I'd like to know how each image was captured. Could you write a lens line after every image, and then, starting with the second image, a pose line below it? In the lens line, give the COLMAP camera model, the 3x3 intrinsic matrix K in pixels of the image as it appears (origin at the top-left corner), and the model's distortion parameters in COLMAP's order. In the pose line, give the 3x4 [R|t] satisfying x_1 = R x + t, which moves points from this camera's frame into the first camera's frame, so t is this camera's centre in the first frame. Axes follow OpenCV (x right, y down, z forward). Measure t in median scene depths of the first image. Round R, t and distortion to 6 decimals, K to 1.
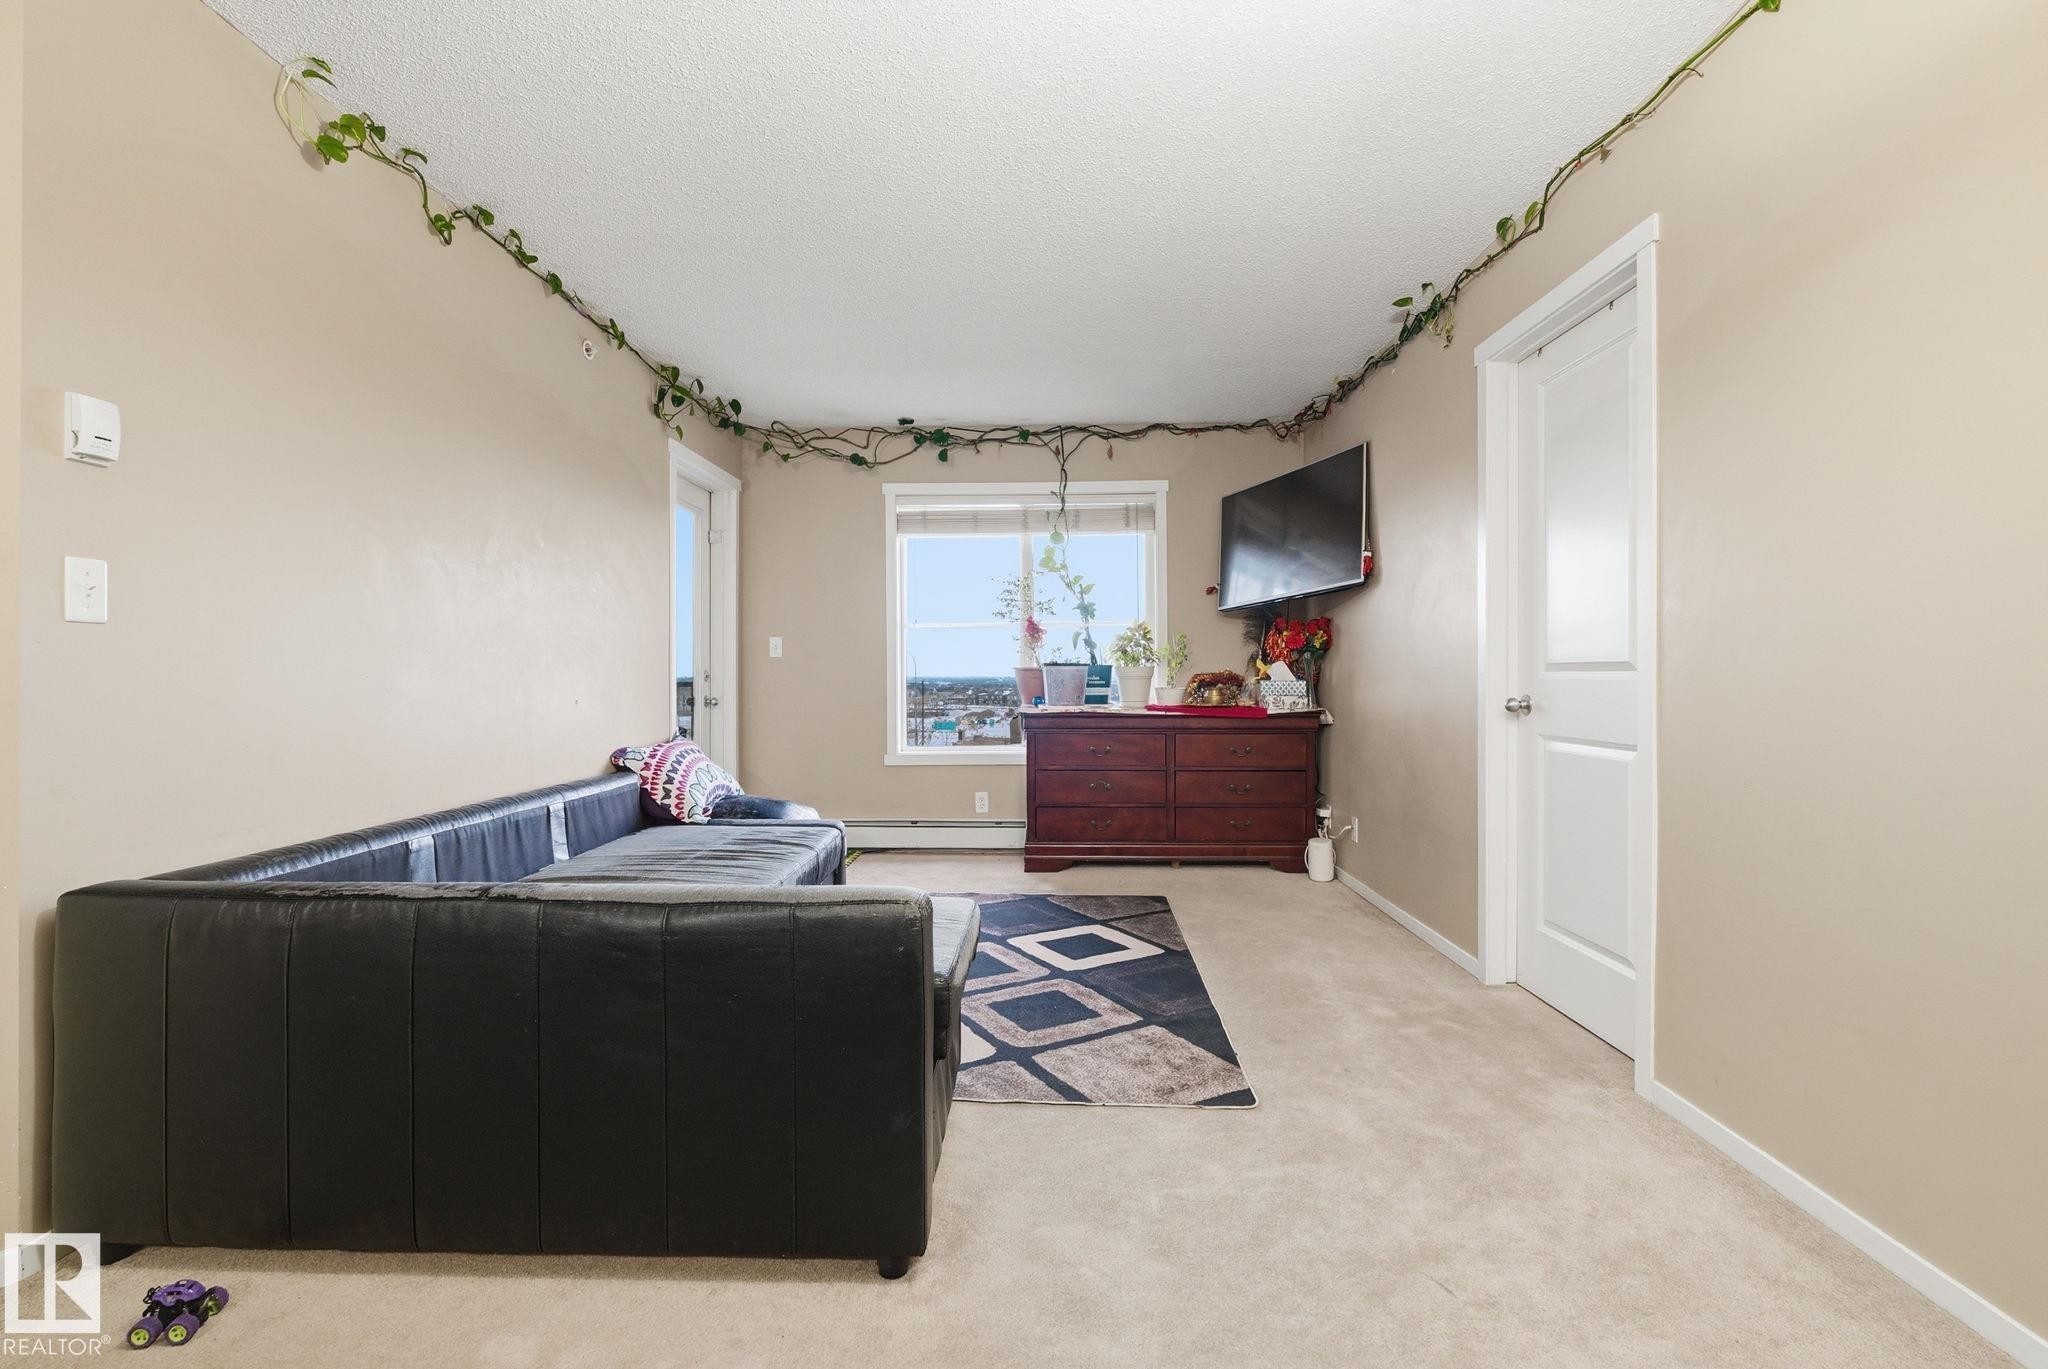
lens RADIAL K [[954.5, 0, 1024.0], [0, 954.5, 684.5], [0, 0, 1]] dist [-0.001373, 0.000650]
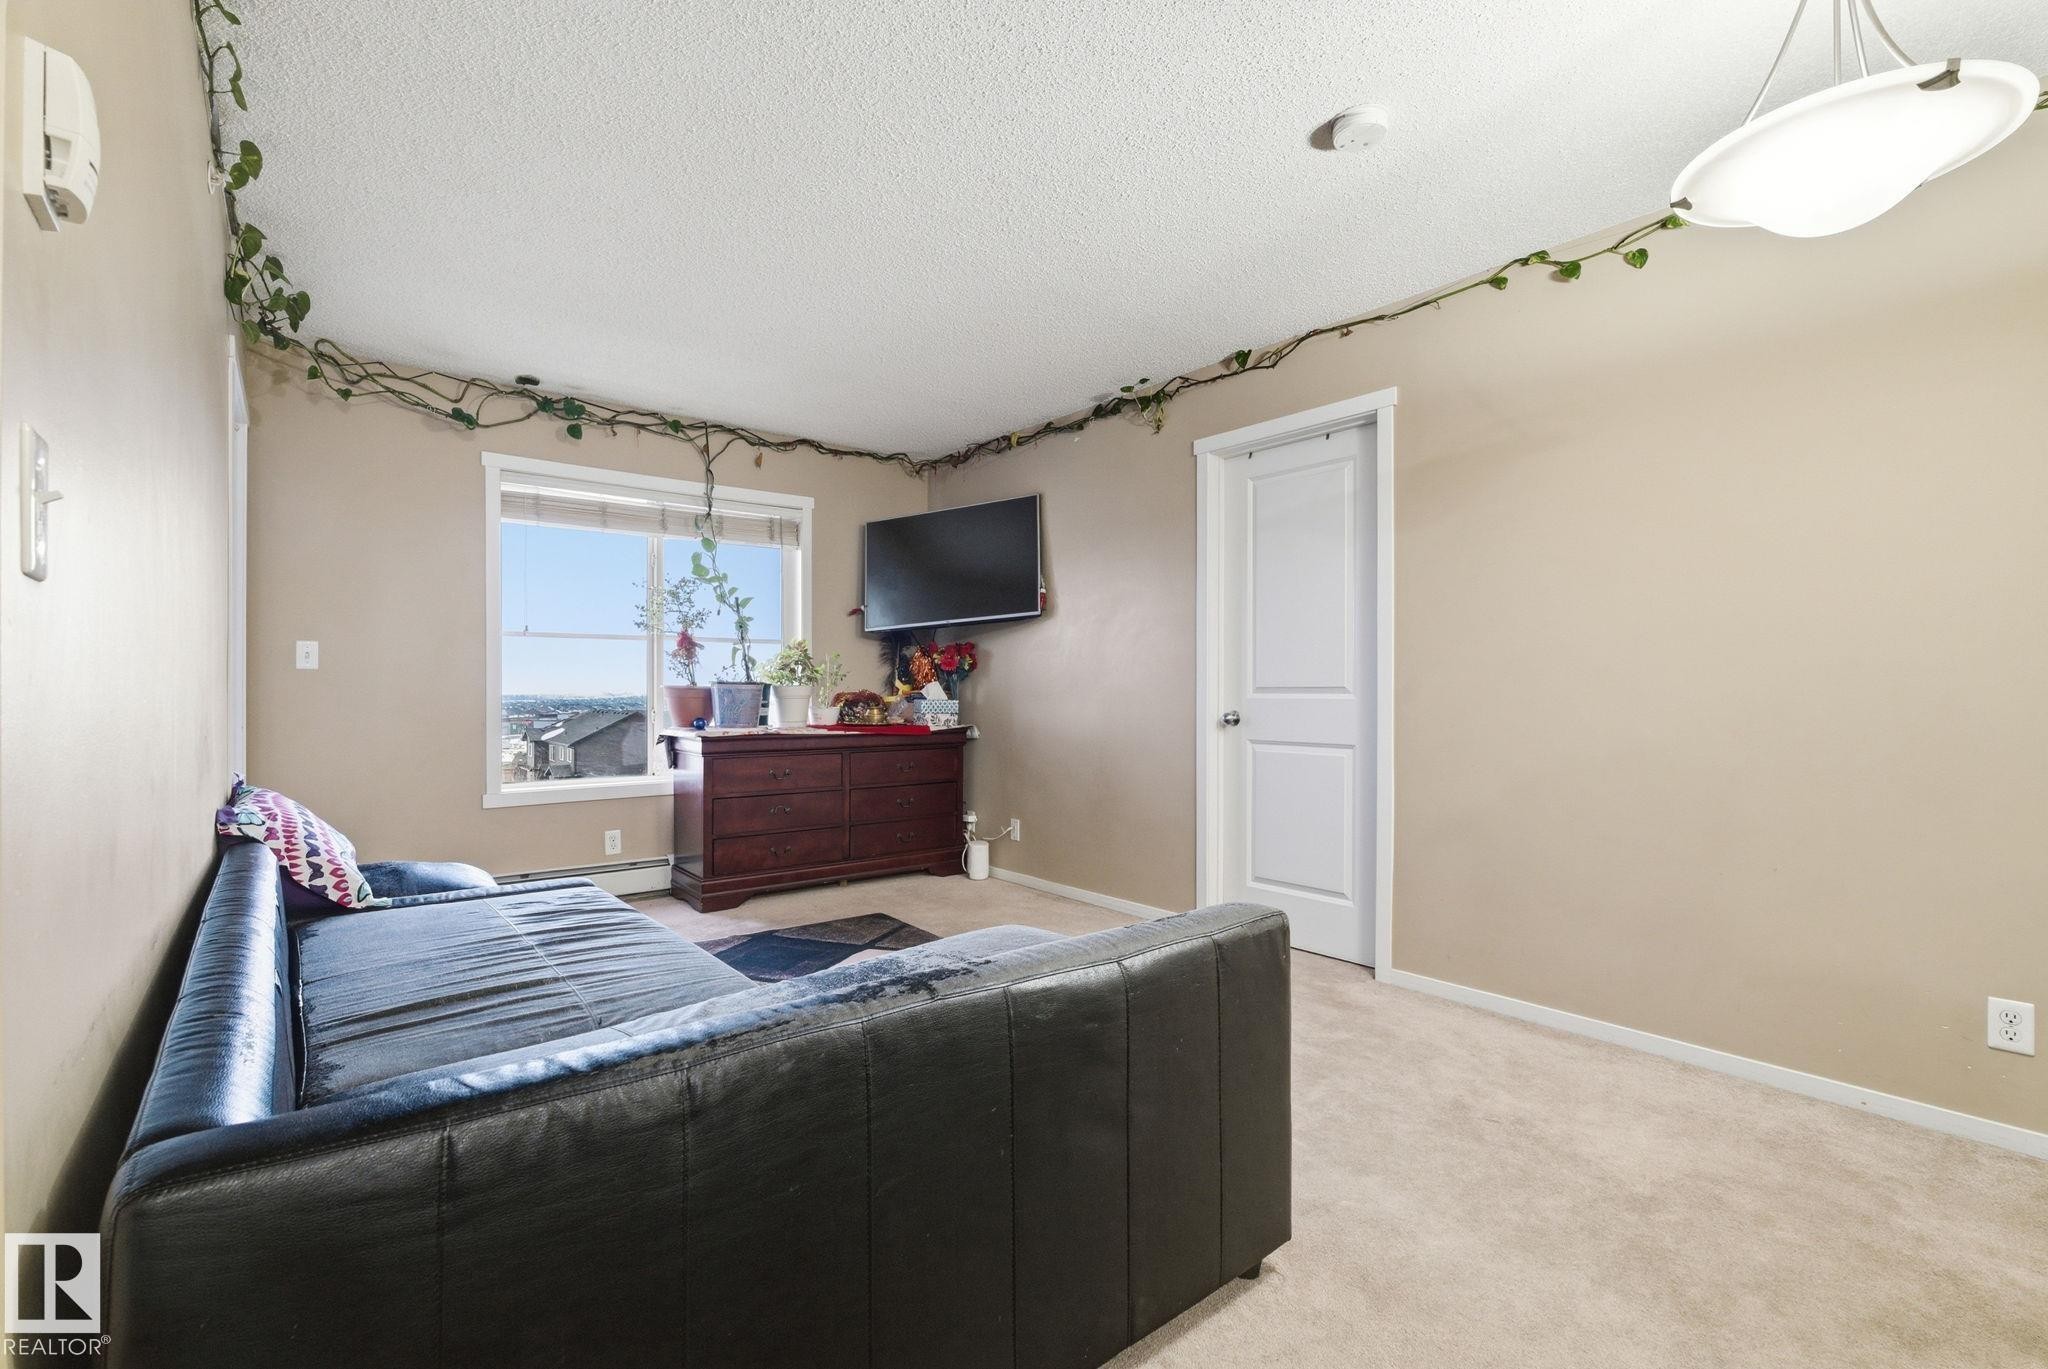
lens RADIAL K [[930.9, 0, 1024.1], [0, 930.9, 701.5], [0, 0, 1]] dist [-0.002010, 0.002211]
pose [[0.752073, -0.005029, 0.659061, -0.328773], [0.004832, 0.999986, 0.002117, -0.003614], [-0.659062, 0.001593, 0.752087, 0.130384]]
